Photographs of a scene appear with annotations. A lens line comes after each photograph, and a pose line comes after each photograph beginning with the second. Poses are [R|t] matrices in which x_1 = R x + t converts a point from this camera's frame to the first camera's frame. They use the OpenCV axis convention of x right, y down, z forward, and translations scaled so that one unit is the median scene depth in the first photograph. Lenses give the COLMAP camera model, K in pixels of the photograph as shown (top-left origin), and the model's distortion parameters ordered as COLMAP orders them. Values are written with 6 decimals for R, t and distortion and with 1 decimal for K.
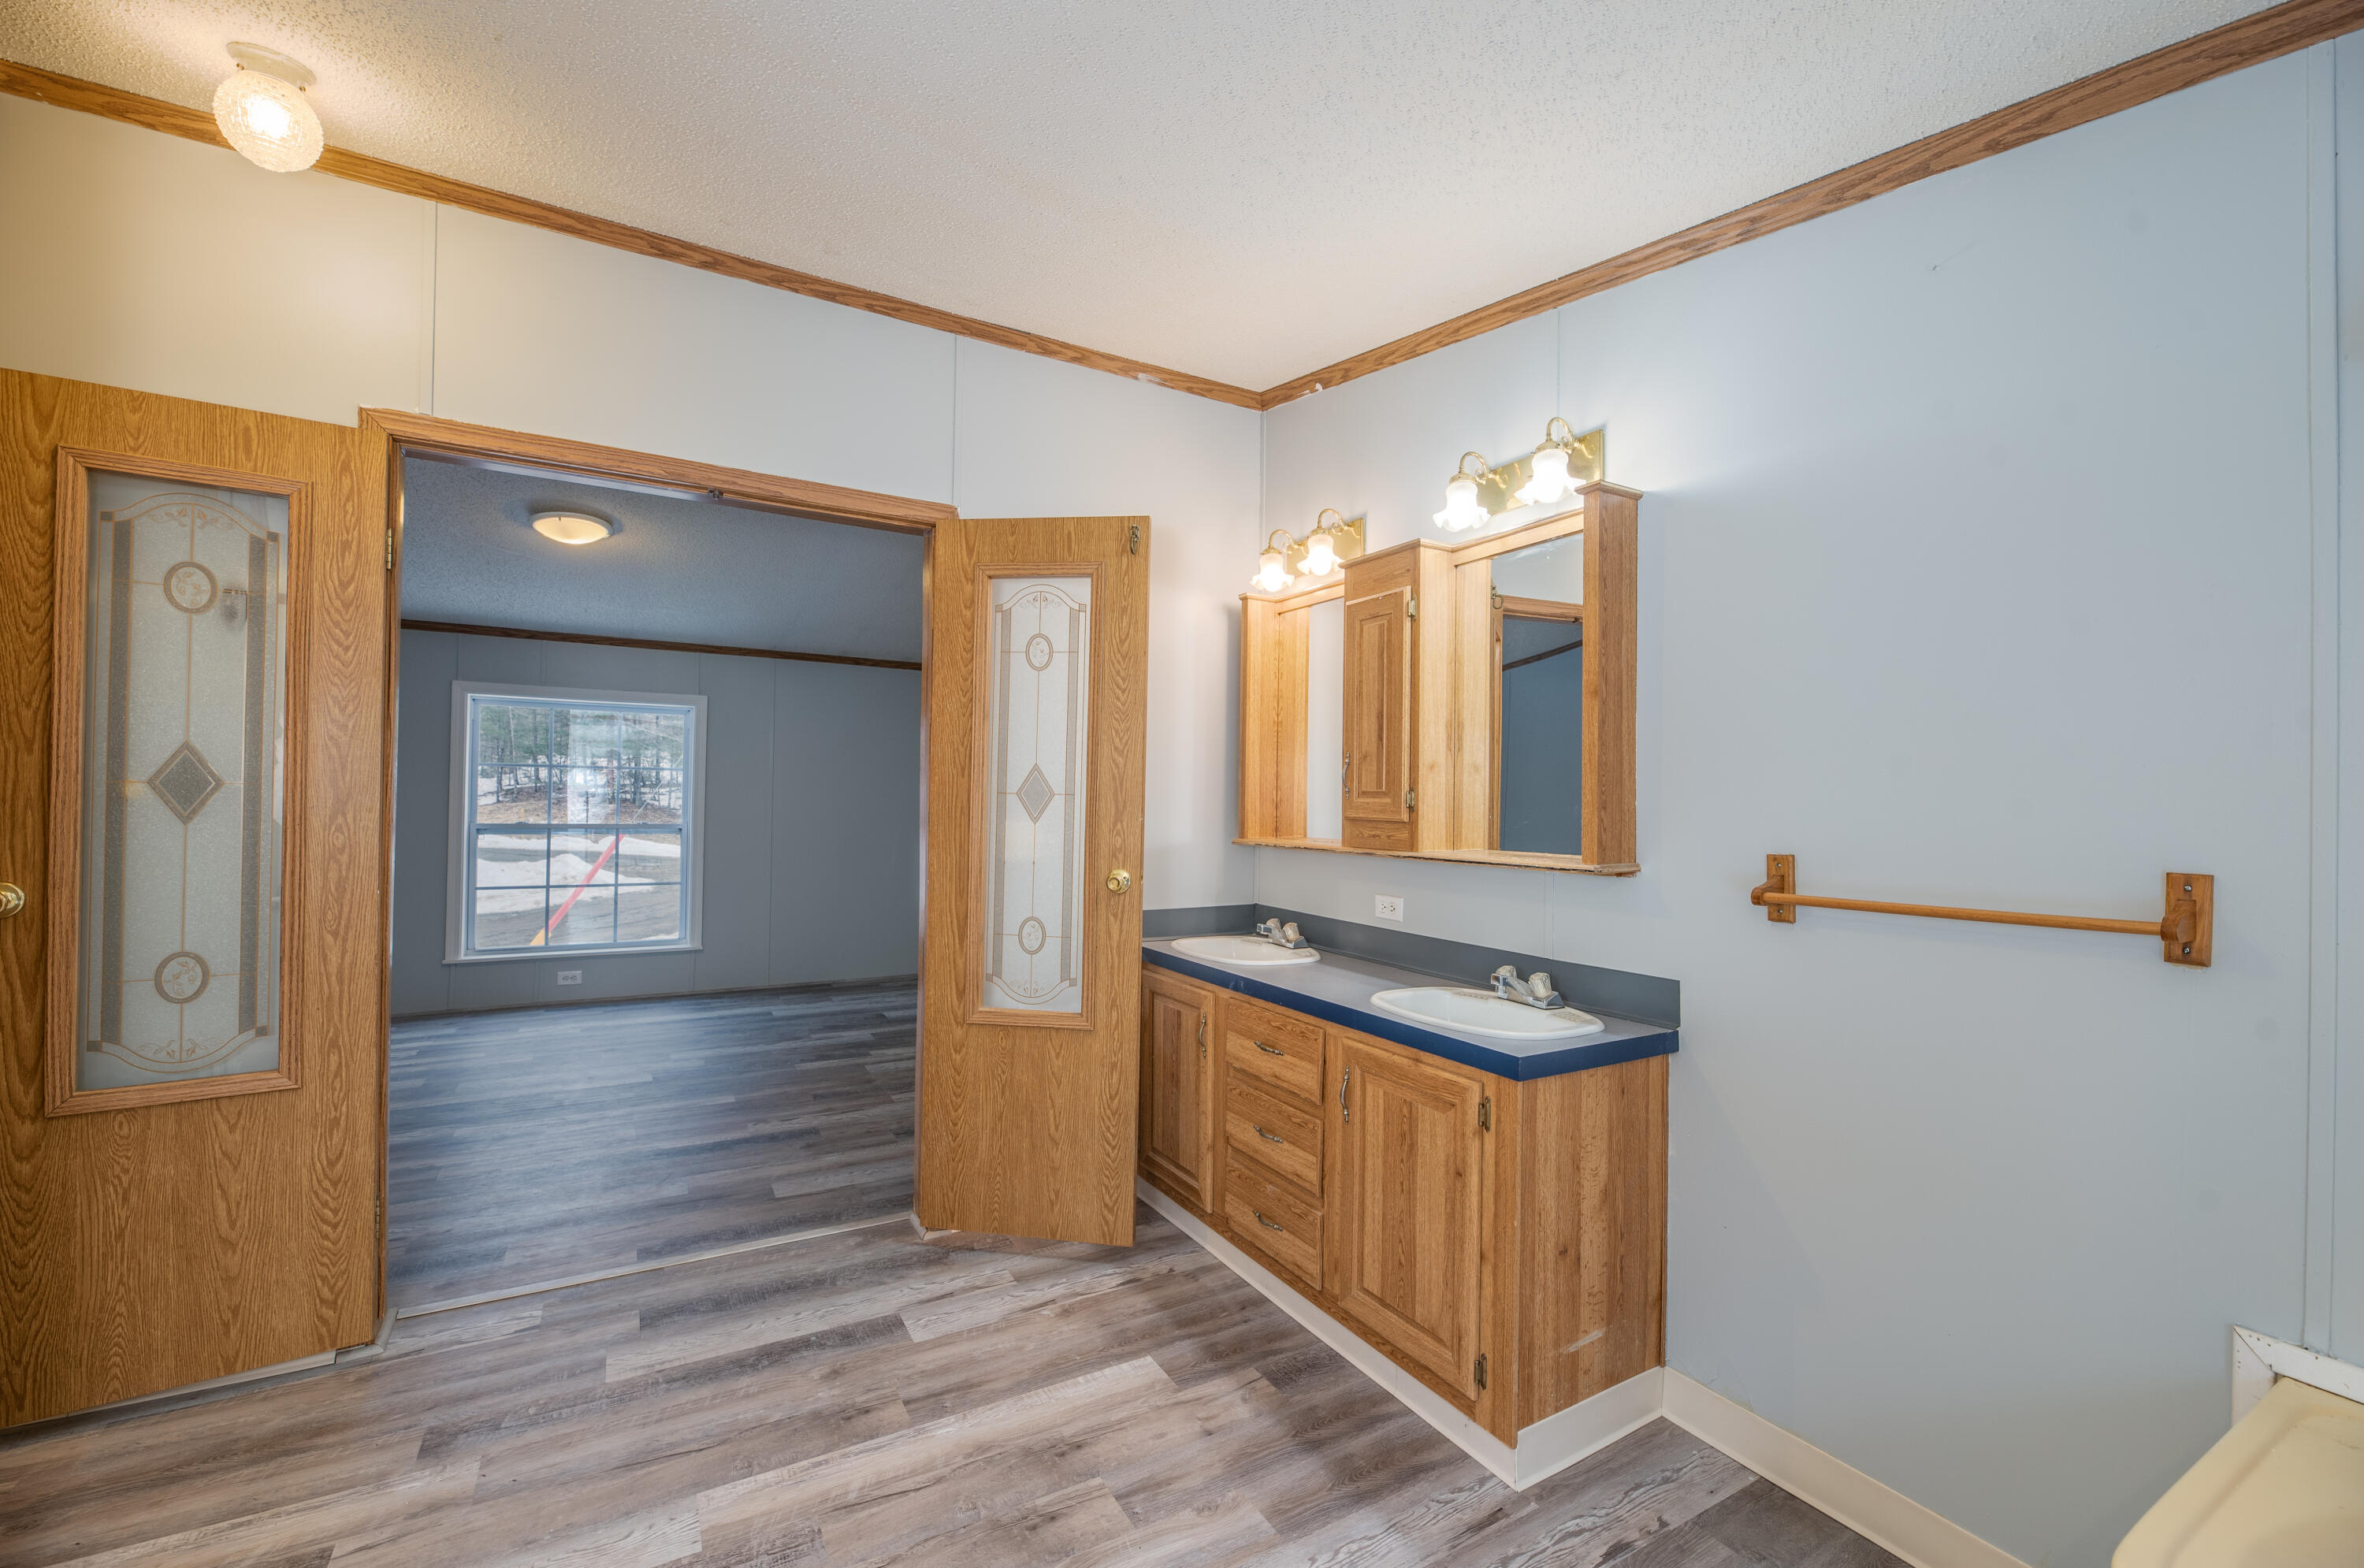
lens RADIAL K [[971.6, 0, 1191.4], [0, 971.6, 800.1], [0, 0, 1]] dist [-0.000682, -0.000079]
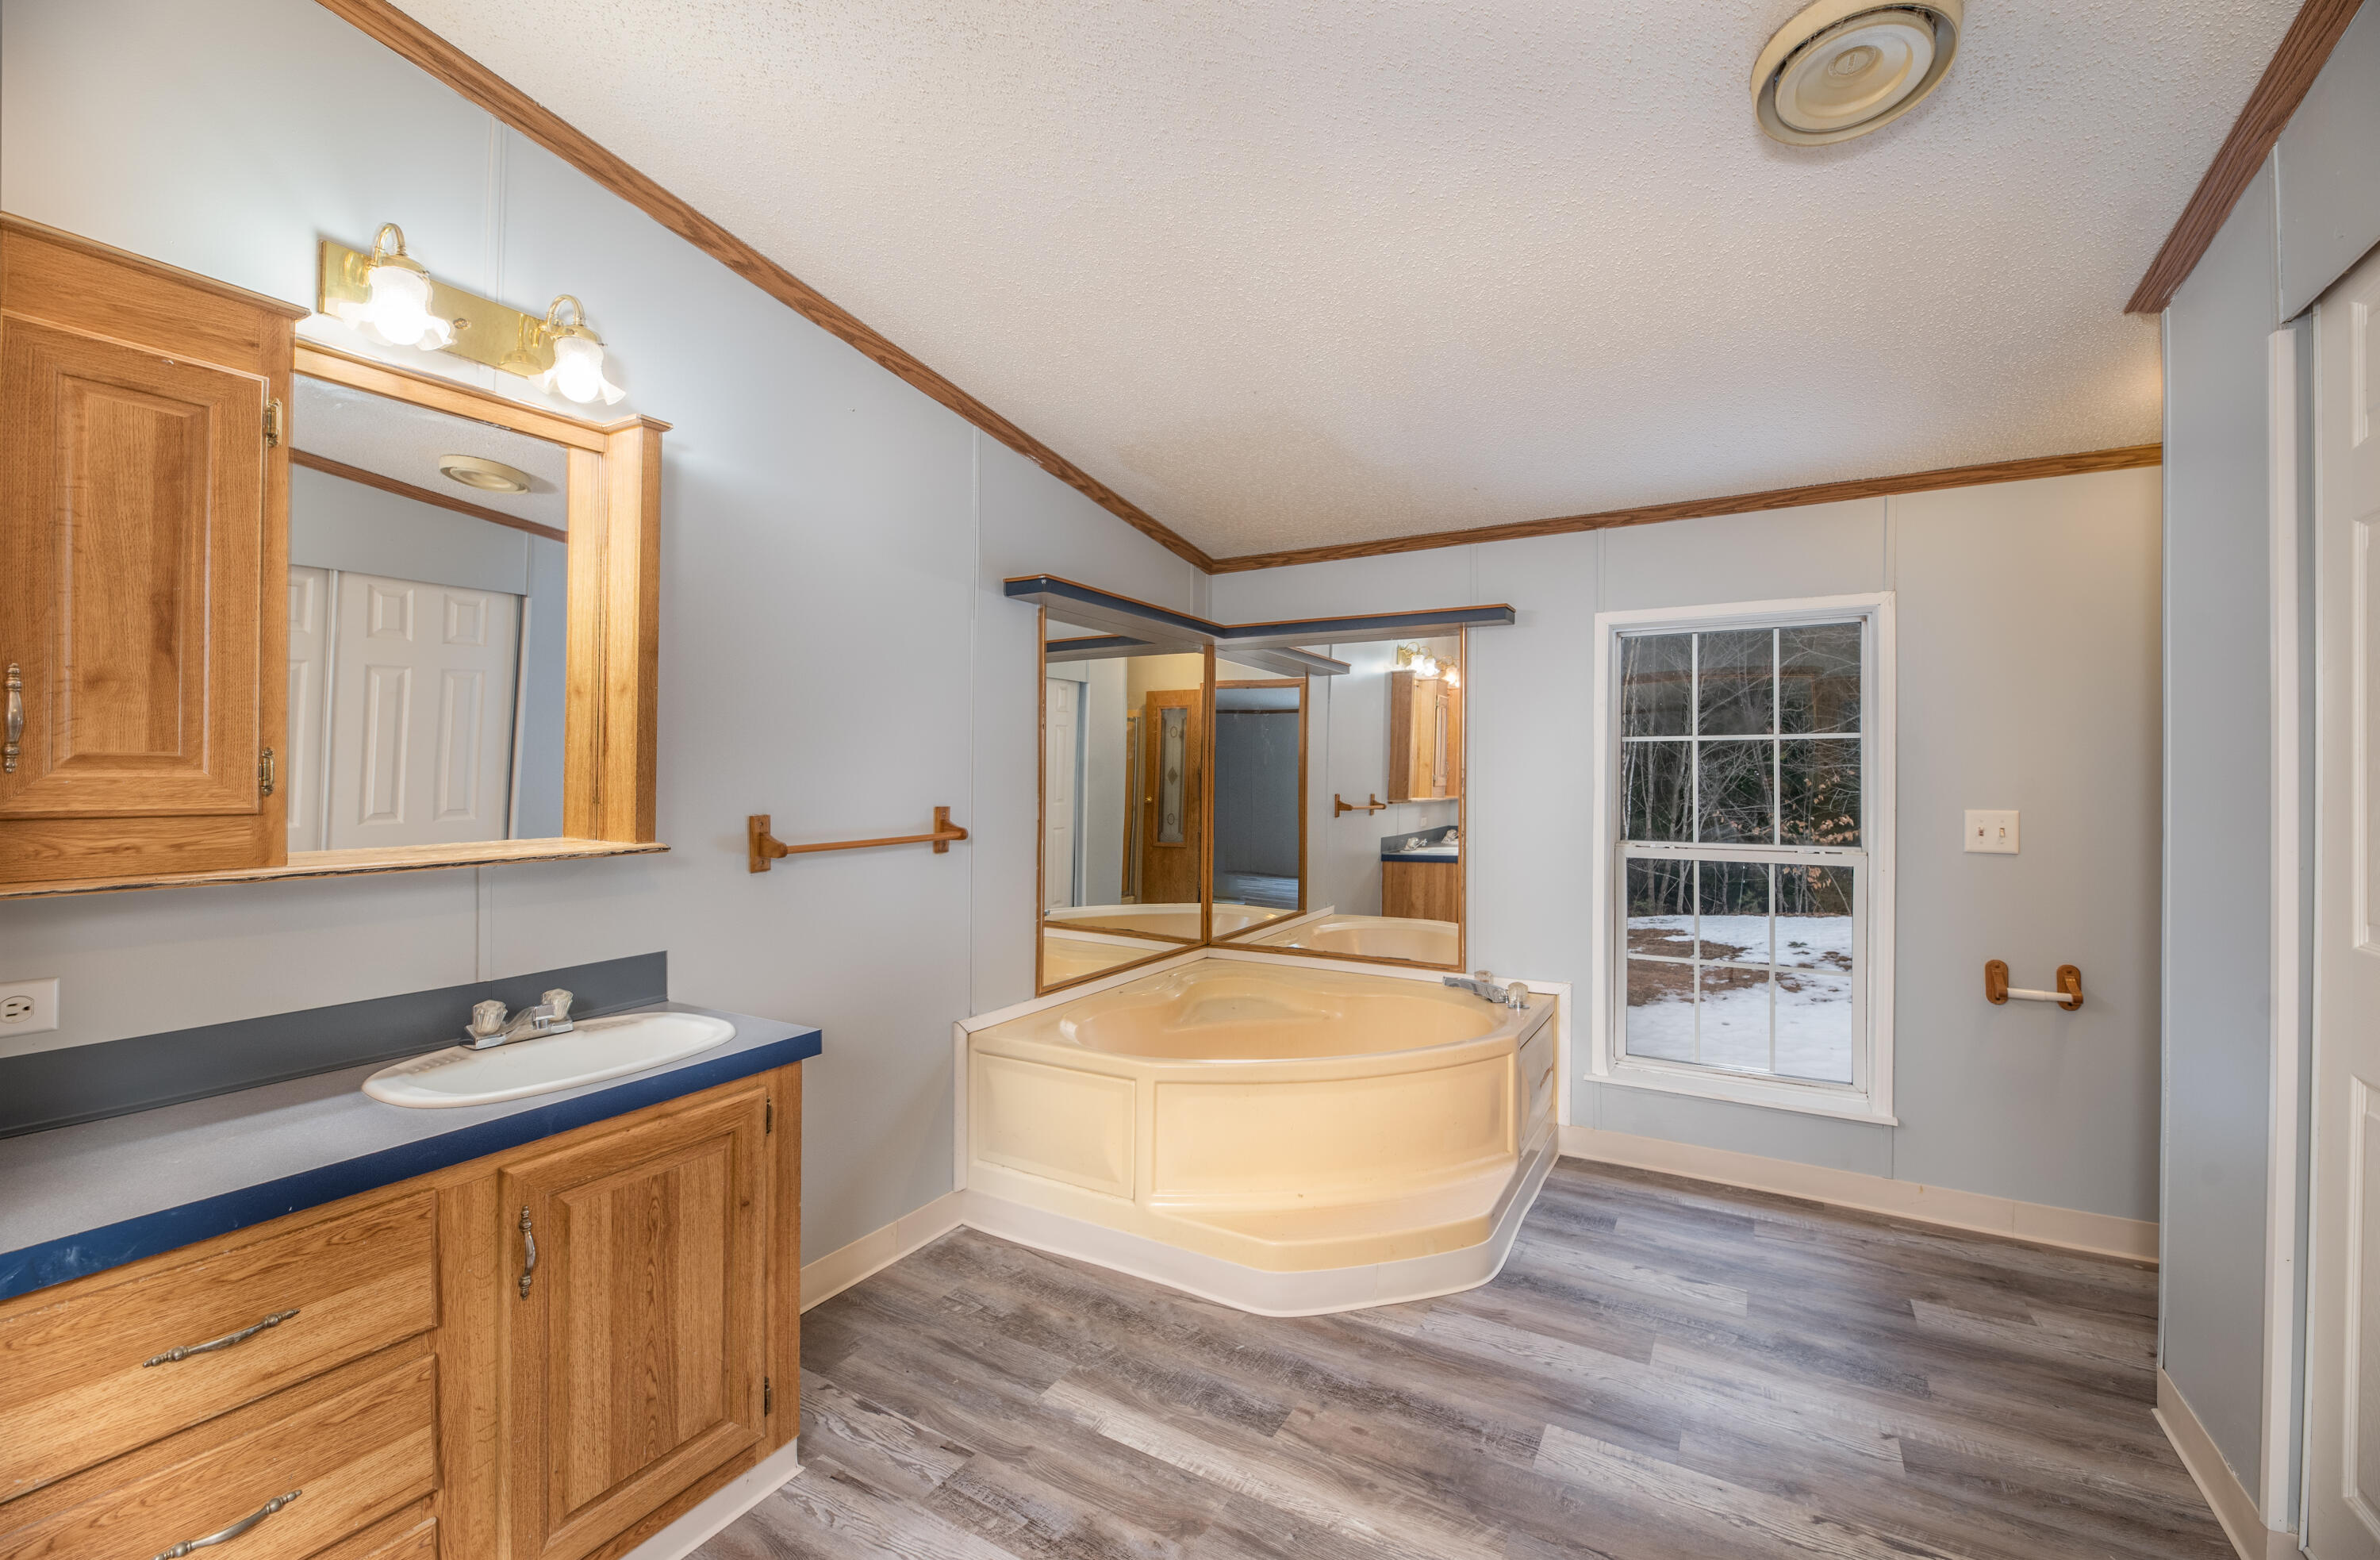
lens RADIAL K [[996.4, 0, 1191.6], [0, 996.4, 767.8], [0, 0, 1]] dist [-0.001162, 0.000193]
pose [[-0.497085, -0.014941, 0.867573, -0.644734], [-0.014584, 0.999854, 0.008862, -0.018394], [-0.867579, -0.008248, -0.497230, 1.024908]]
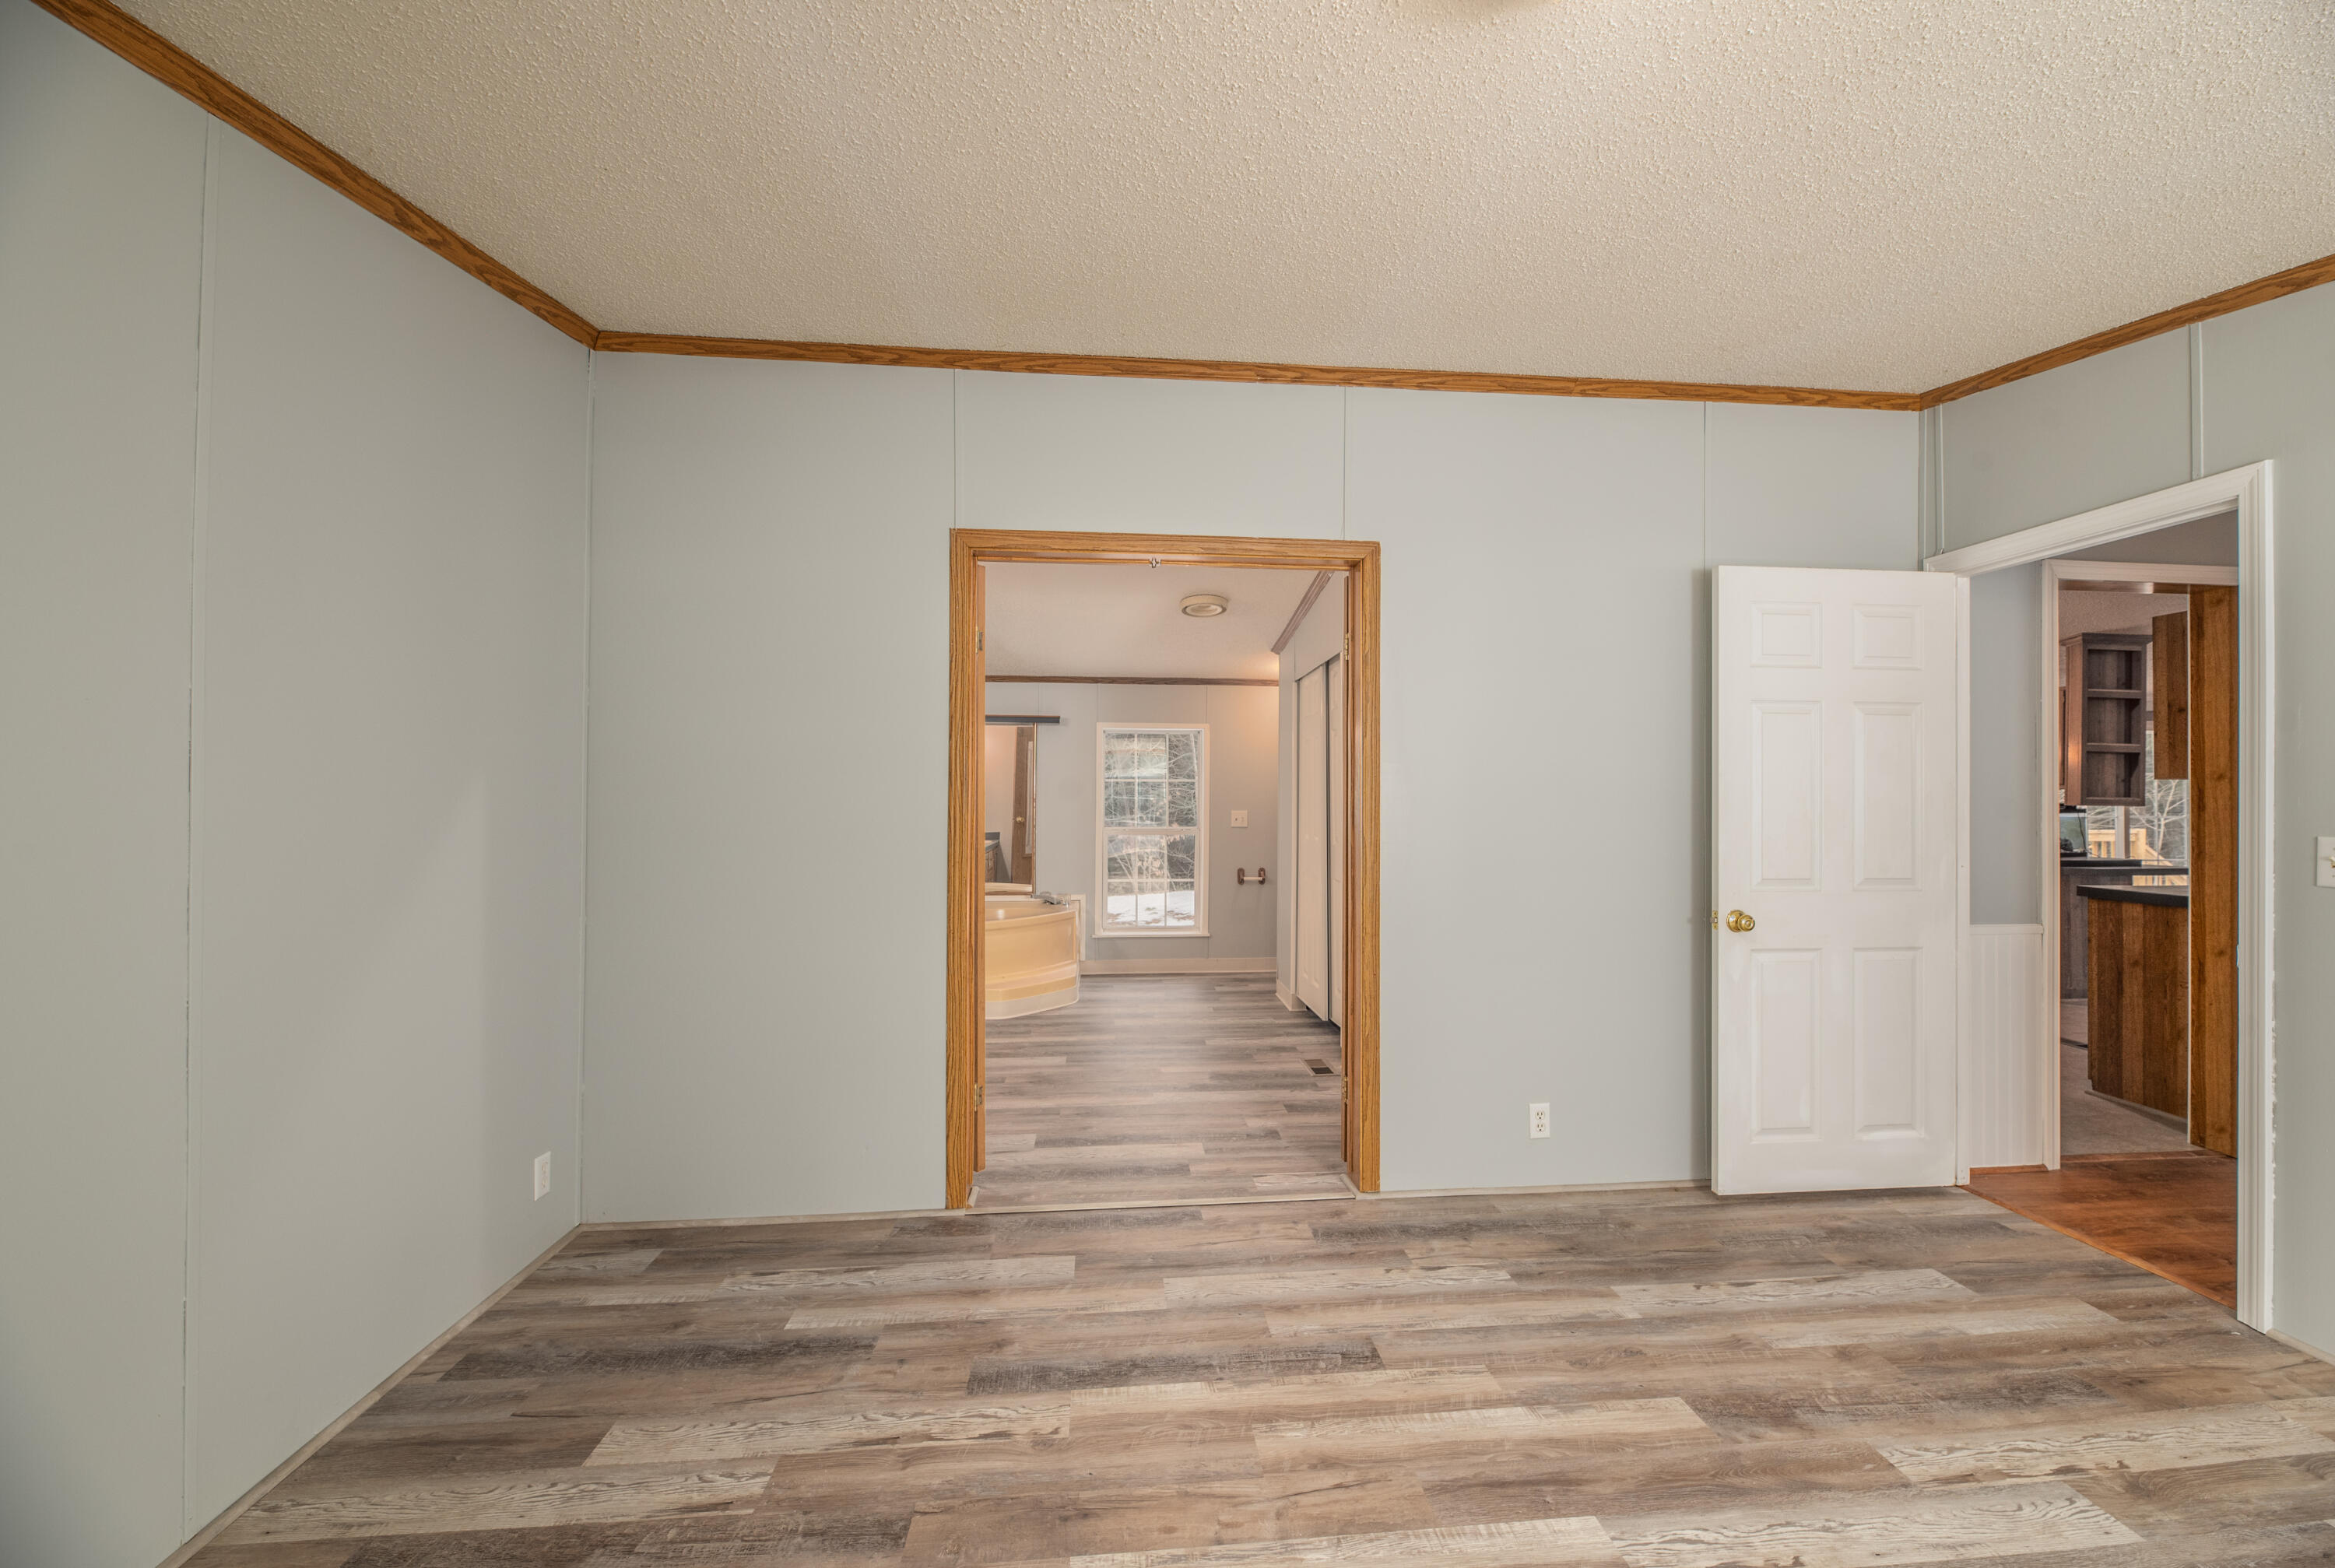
lens RADIAL K [[961.7, 0, 1176.7], [0, 961.7, 791.1], [0, 0, 1]] dist [-0.000396, -0.000540]
pose [[-0.901103, -0.014331, 0.433368, -1.240954], [-0.016736, 0.999858, -0.001735, -0.022341], [-0.433281, -0.008817, -0.901216, 2.459510]]
